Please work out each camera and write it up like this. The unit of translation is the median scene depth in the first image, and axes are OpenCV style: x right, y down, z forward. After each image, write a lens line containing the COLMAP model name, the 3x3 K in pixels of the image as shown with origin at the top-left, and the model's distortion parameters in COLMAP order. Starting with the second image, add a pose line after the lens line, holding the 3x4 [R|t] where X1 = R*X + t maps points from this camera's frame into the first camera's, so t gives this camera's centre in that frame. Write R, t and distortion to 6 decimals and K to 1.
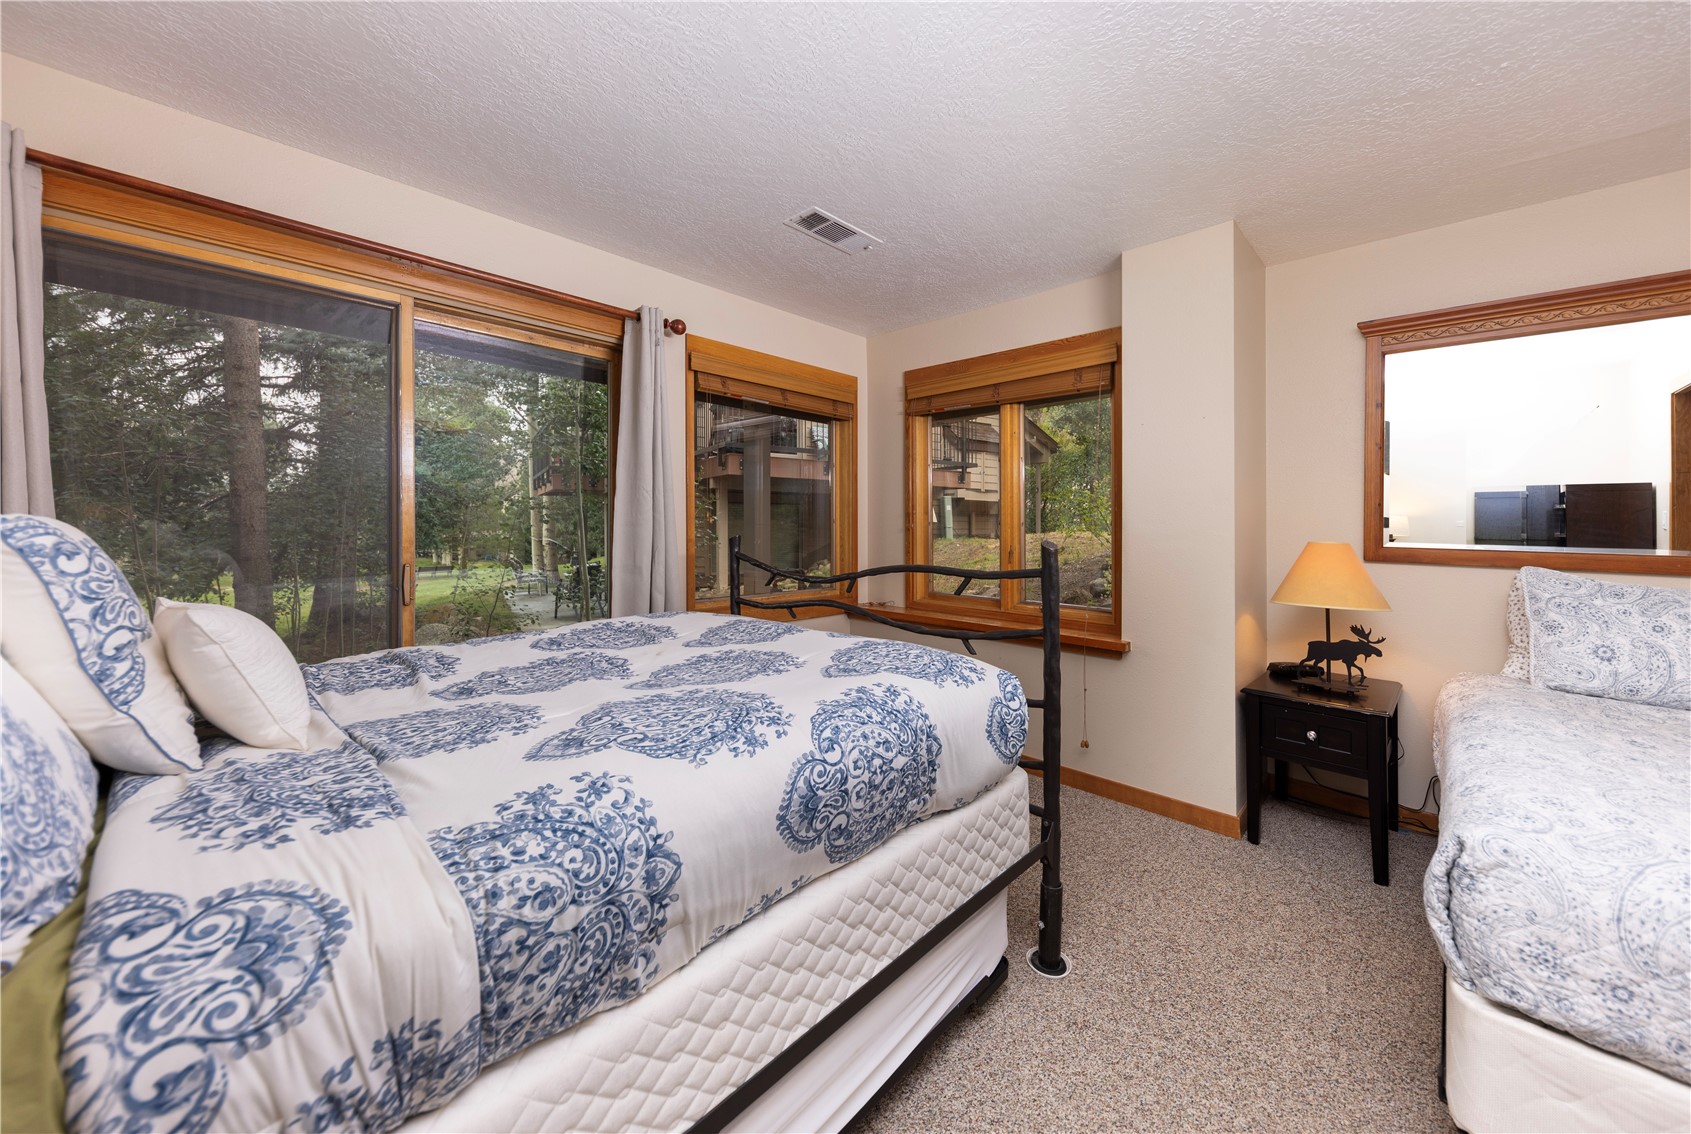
lens RADIAL K [[609.9, 0, 845.7], [0, 609.9, 532.4], [0, 0, 1]] dist [0.021836, -0.009108]
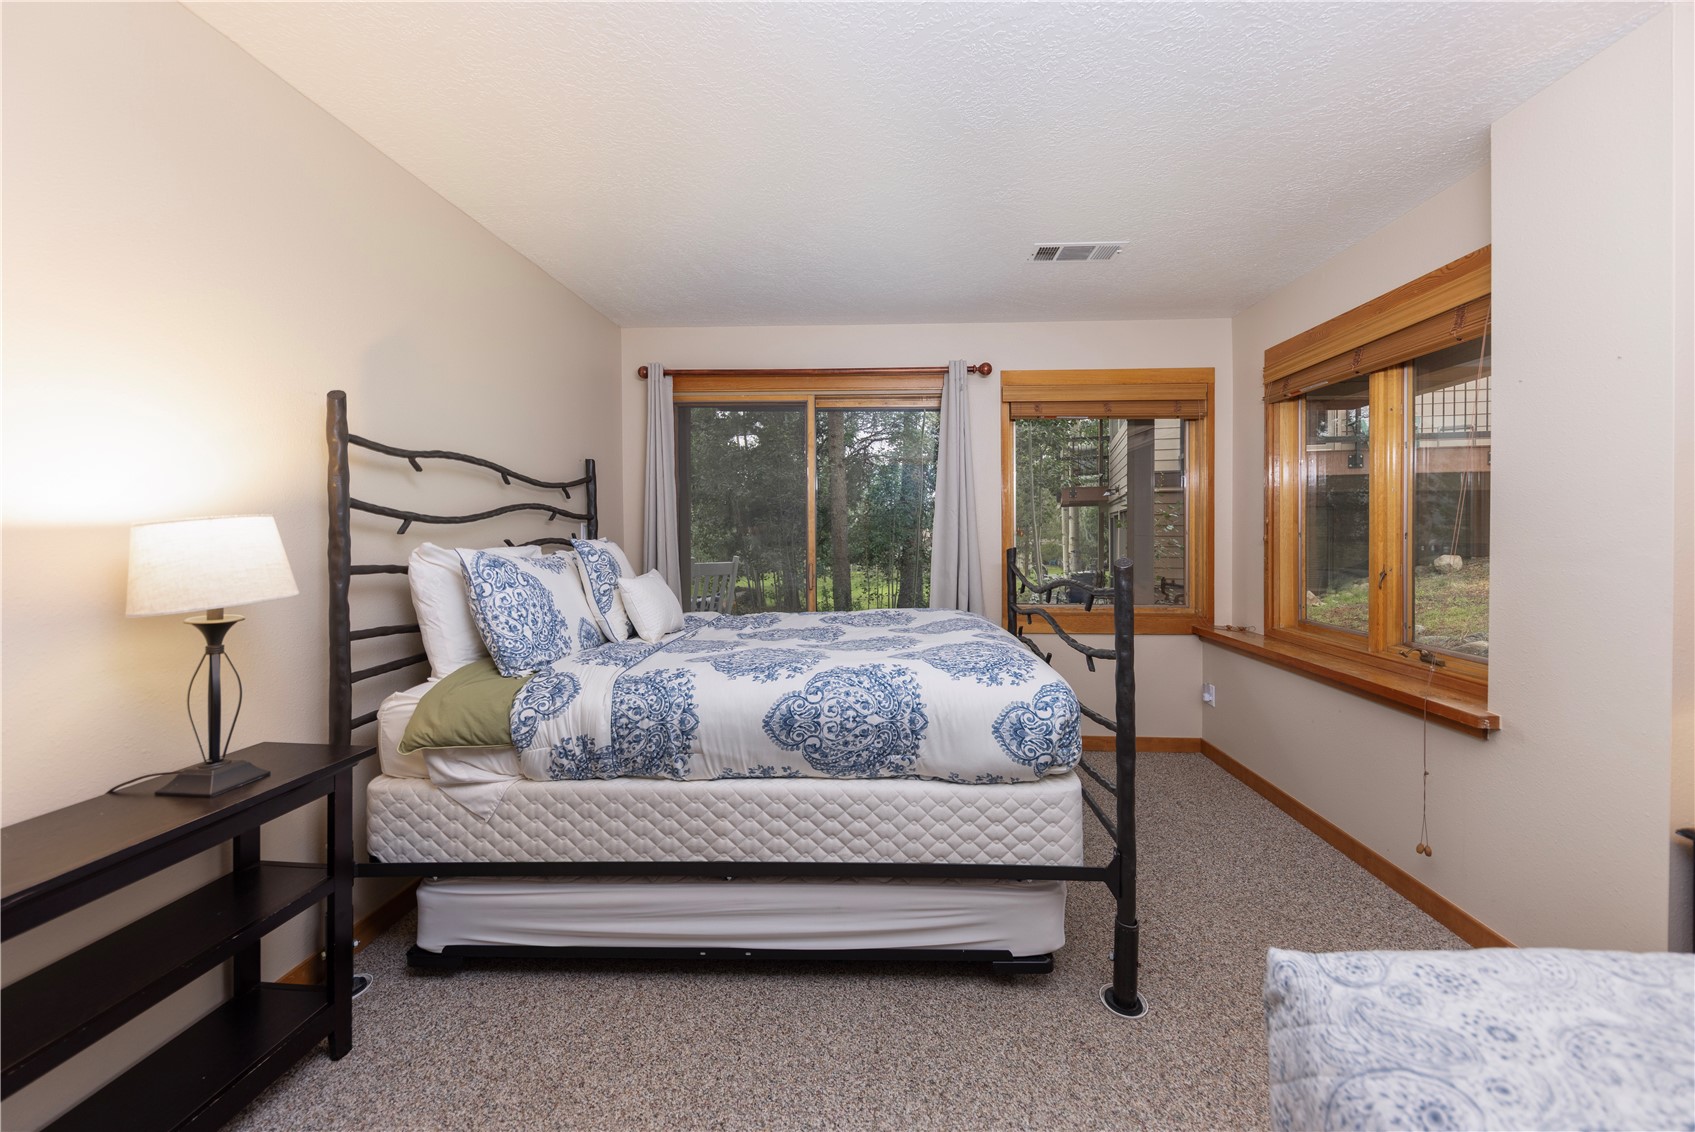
lens RADIAL K [[617.6, 0, 850.5], [0, 617.6, 546.7], [0, 0, 1]] dist [0.007501, 0.000026]
pose [[0.648068, 0.008566, -0.761535, 1.162682], [-0.000995, 0.999945, 0.010401, -0.019796], [0.761582, -0.005983, 0.648041, 0.089705]]
